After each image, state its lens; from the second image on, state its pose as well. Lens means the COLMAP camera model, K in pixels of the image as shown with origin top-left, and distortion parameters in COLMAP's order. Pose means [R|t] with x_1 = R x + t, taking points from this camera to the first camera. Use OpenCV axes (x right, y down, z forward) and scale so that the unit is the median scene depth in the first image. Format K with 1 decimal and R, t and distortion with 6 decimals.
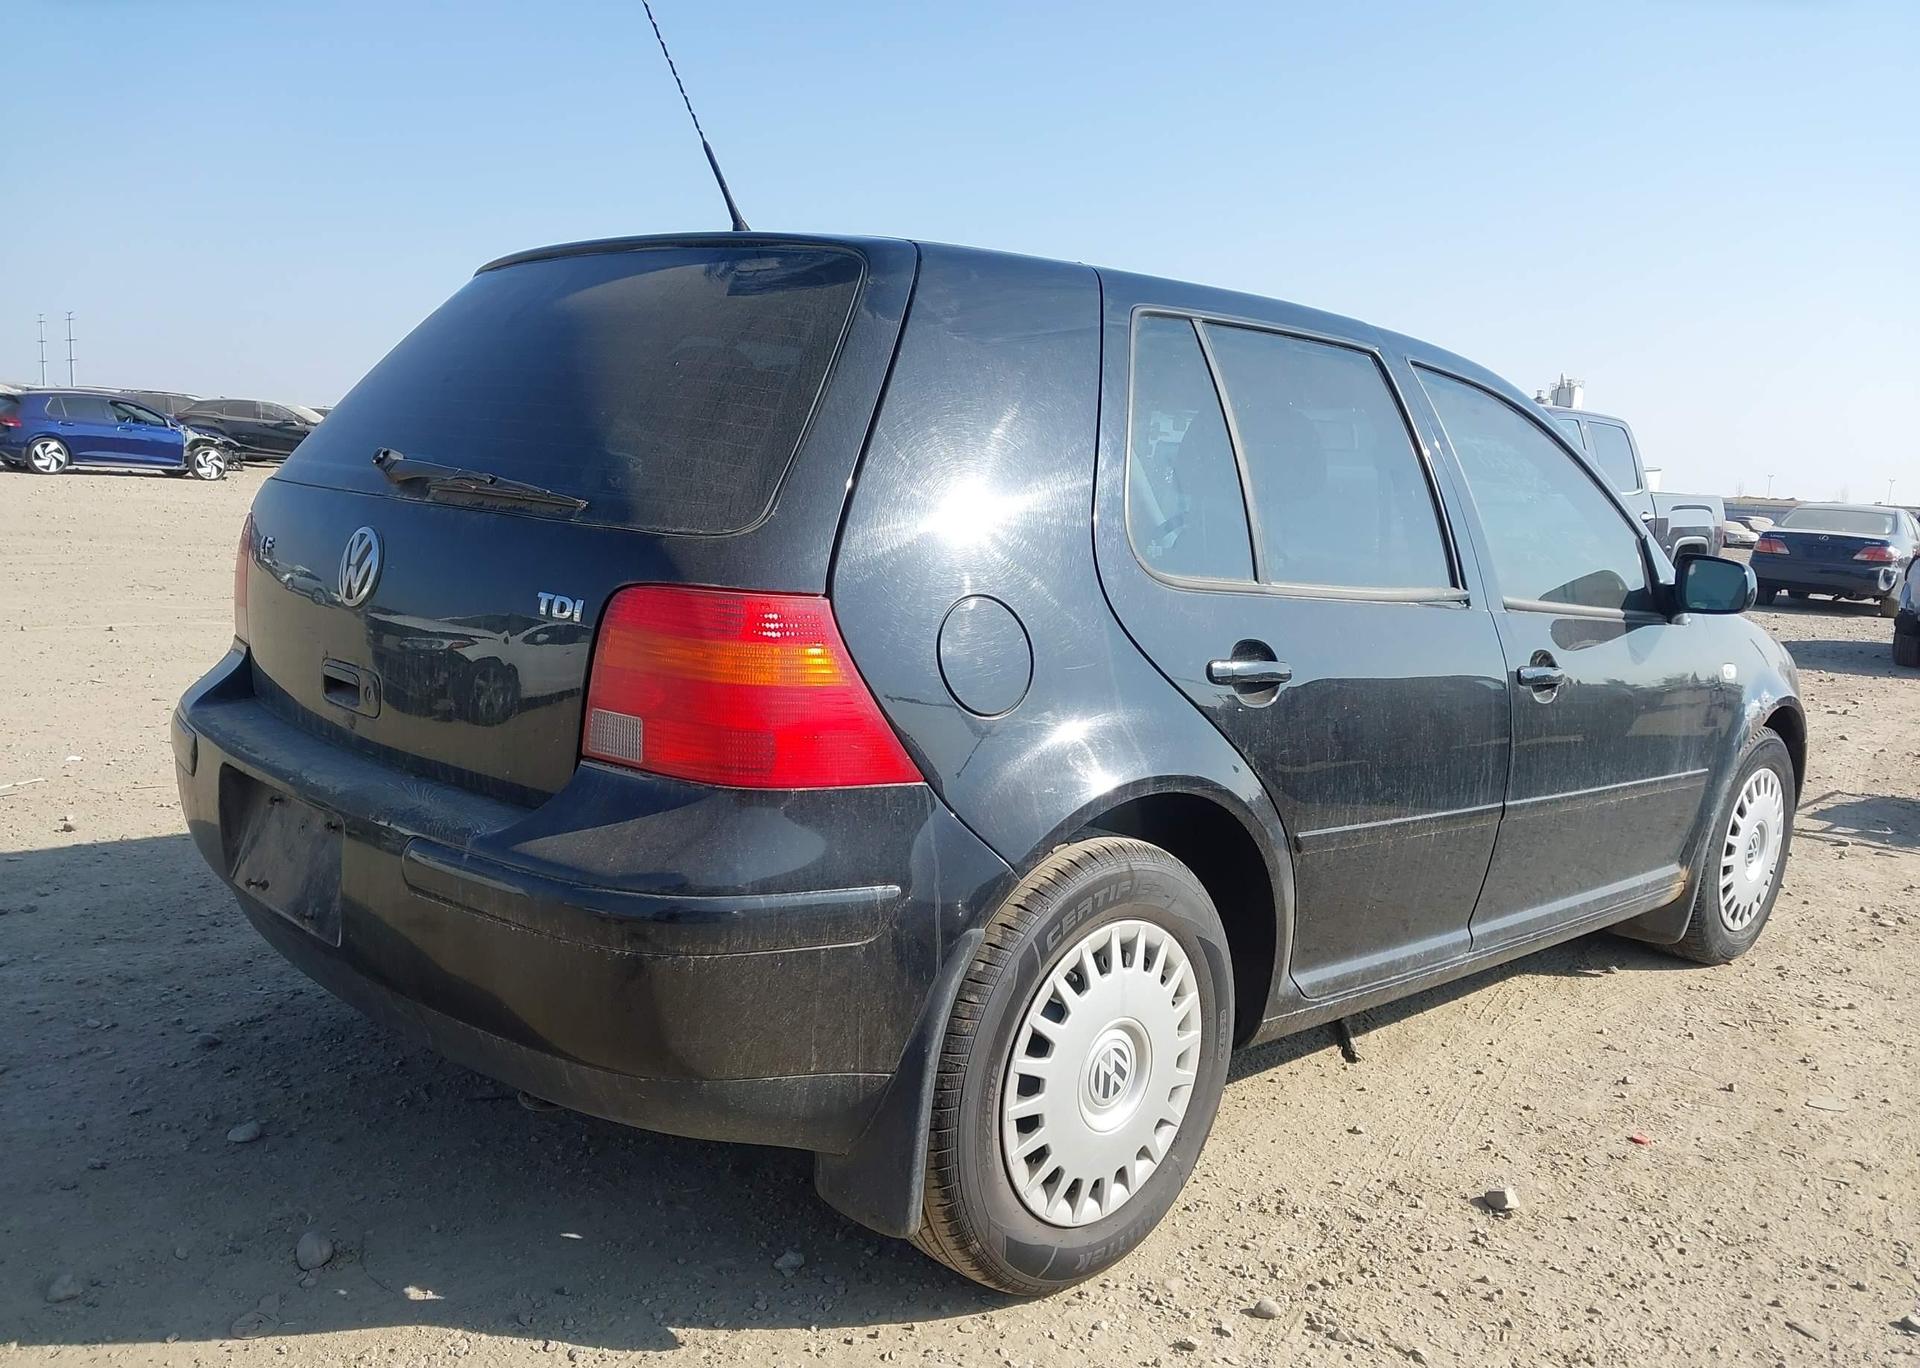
lens RADIAL K [[1563.4, 0, 960.0], [0, 1563.4, 684.0], [0, 0, 1]] dist [0.011484, 0.003150]
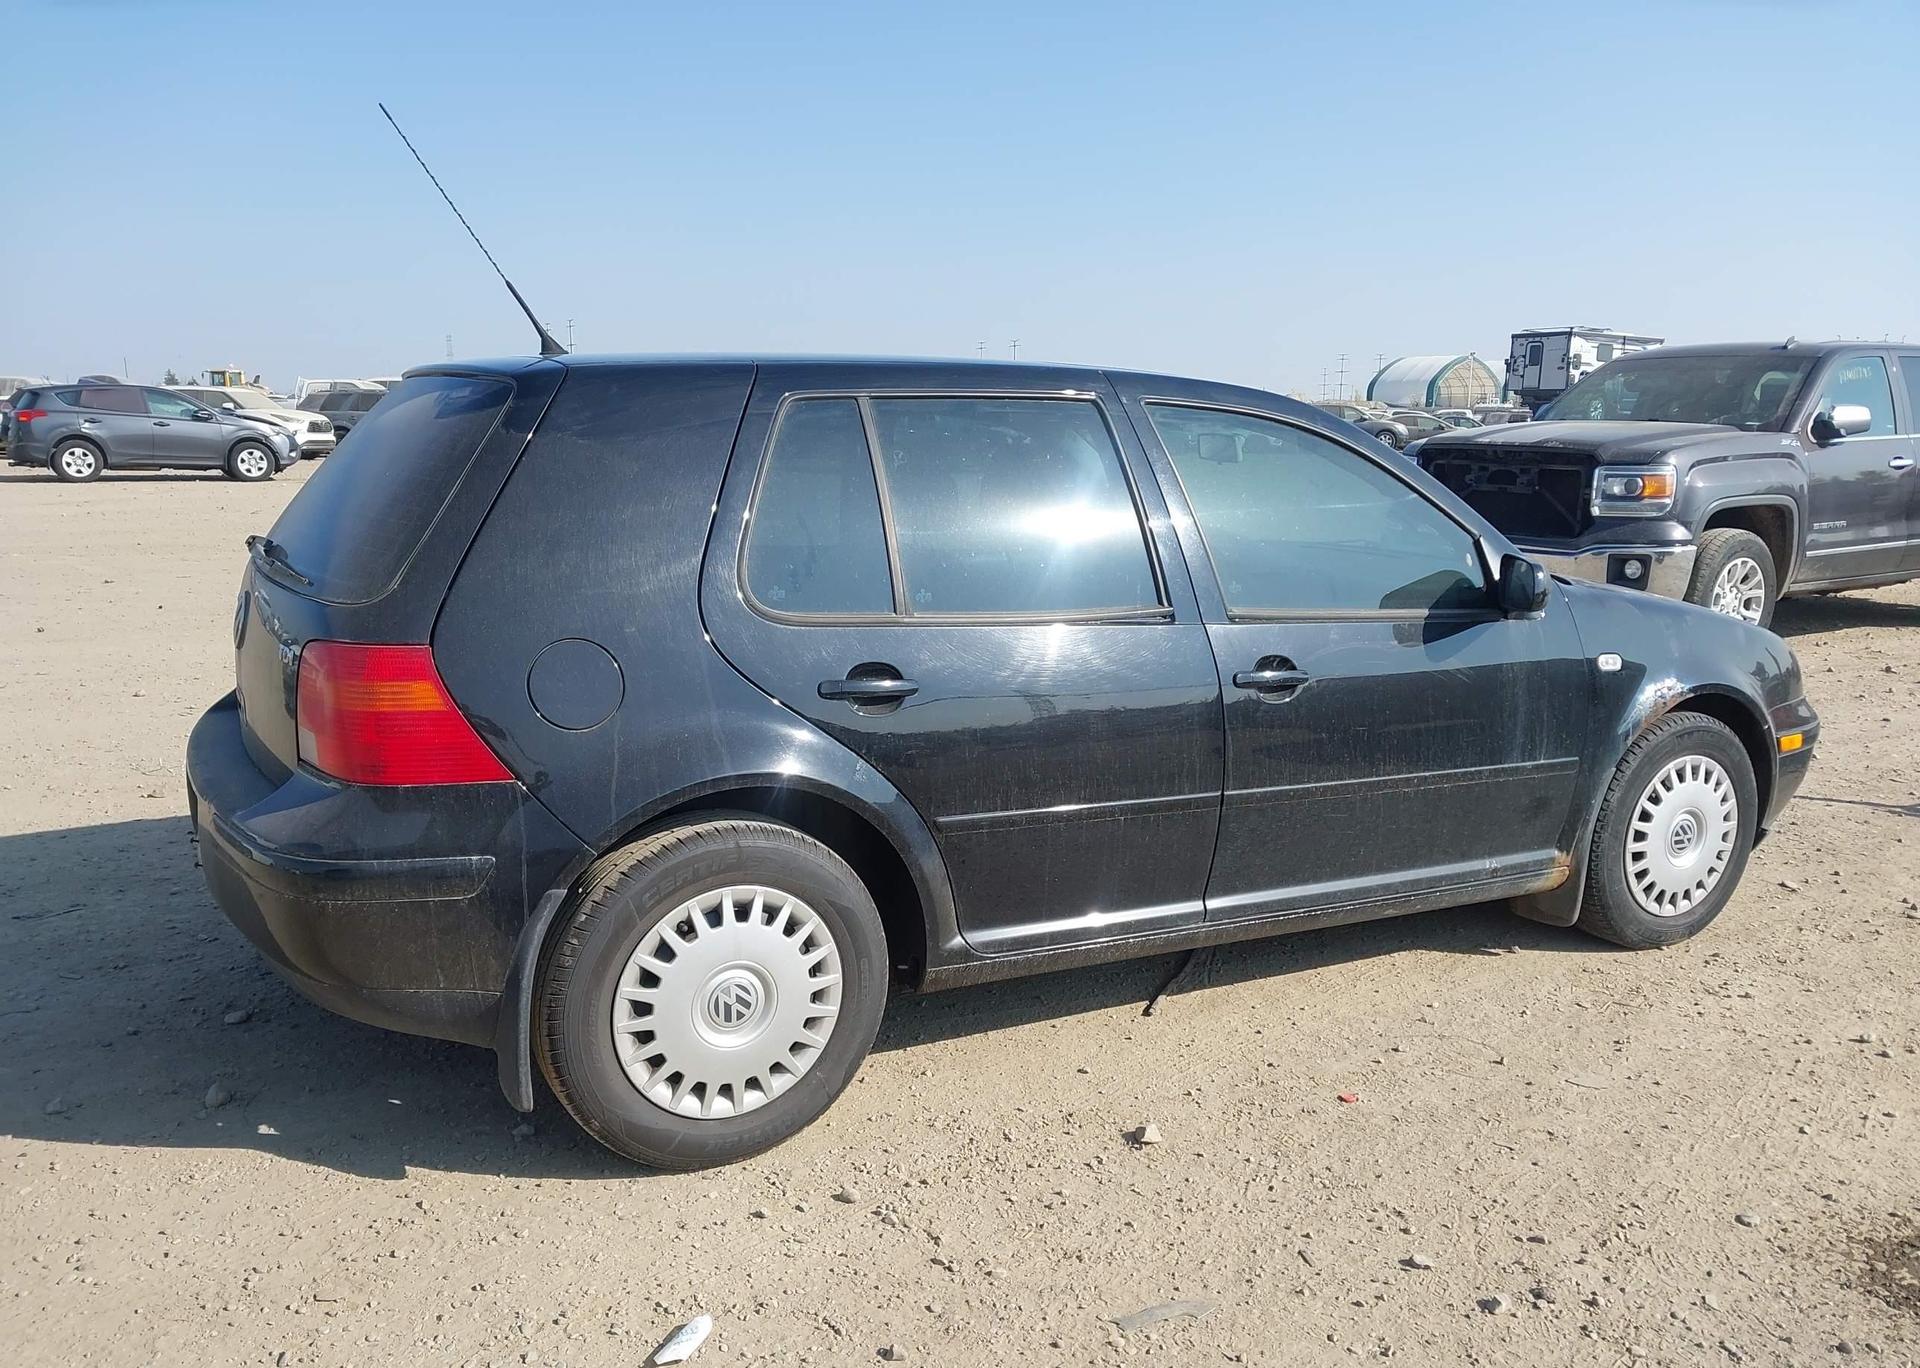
lens RADIAL K [[1548.6, 0, 955.0], [0, 1548.6, 699.8], [0, 0, 1]] dist [0.069268, -0.107960]
pose [[0.957775, -0.002515, -0.287508, 0.638174], [0.013420, 0.999263, 0.035965, -0.044356], [0.287206, -0.038304, 0.957103, -0.161934]]
